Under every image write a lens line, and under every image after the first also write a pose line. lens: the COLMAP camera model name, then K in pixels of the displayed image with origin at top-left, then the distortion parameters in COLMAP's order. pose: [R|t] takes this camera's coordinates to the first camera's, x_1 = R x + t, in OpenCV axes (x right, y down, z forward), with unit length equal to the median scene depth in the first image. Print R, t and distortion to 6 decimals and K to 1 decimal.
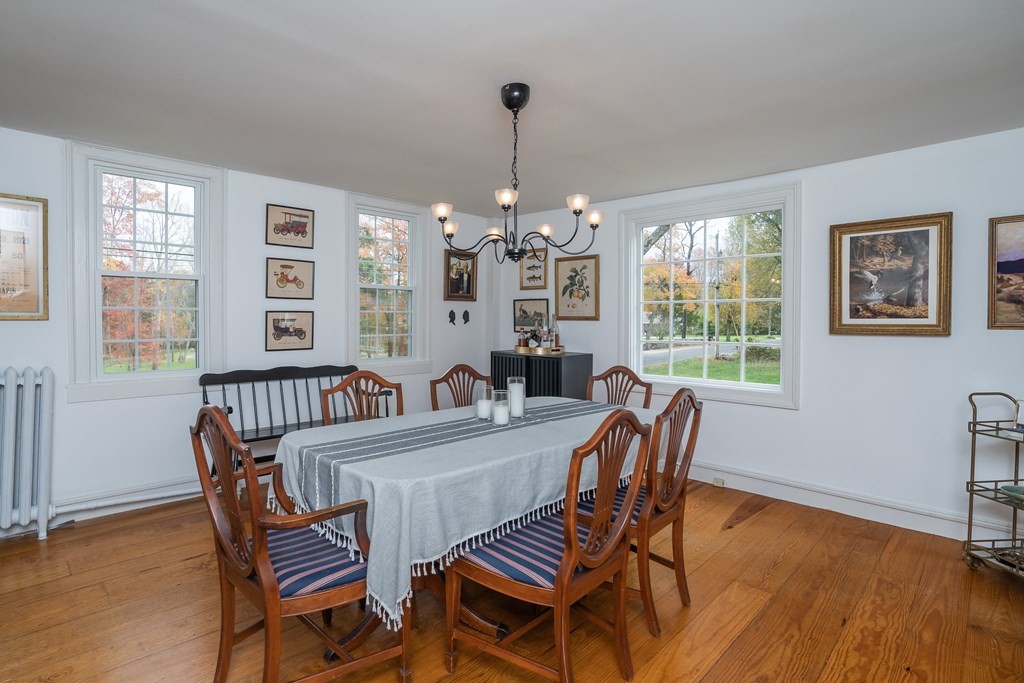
lens RADIAL K [[489.0, 0, 514.6], [0, 489.0, 333.1], [0, 0, 1]] dist [-0.009096, 0.000934]
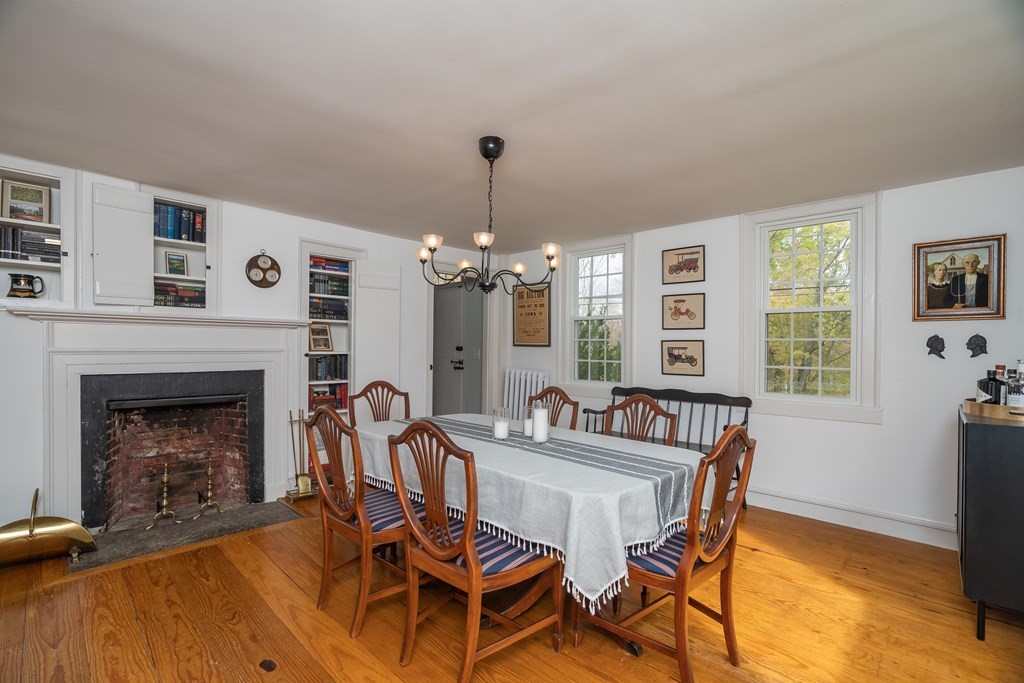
lens RADIAL K [[489.0, 0, 515.5], [0, 489.0, 345.7], [0, 0, 1]] dist [-0.009096, 0.000934]
pose [[0.049837, -0.002225, -0.998755, 0.647173], [-0.037781, 0.999278, -0.004111, -0.013776], [0.998043, 0.037939, 0.049717, 0.569192]]
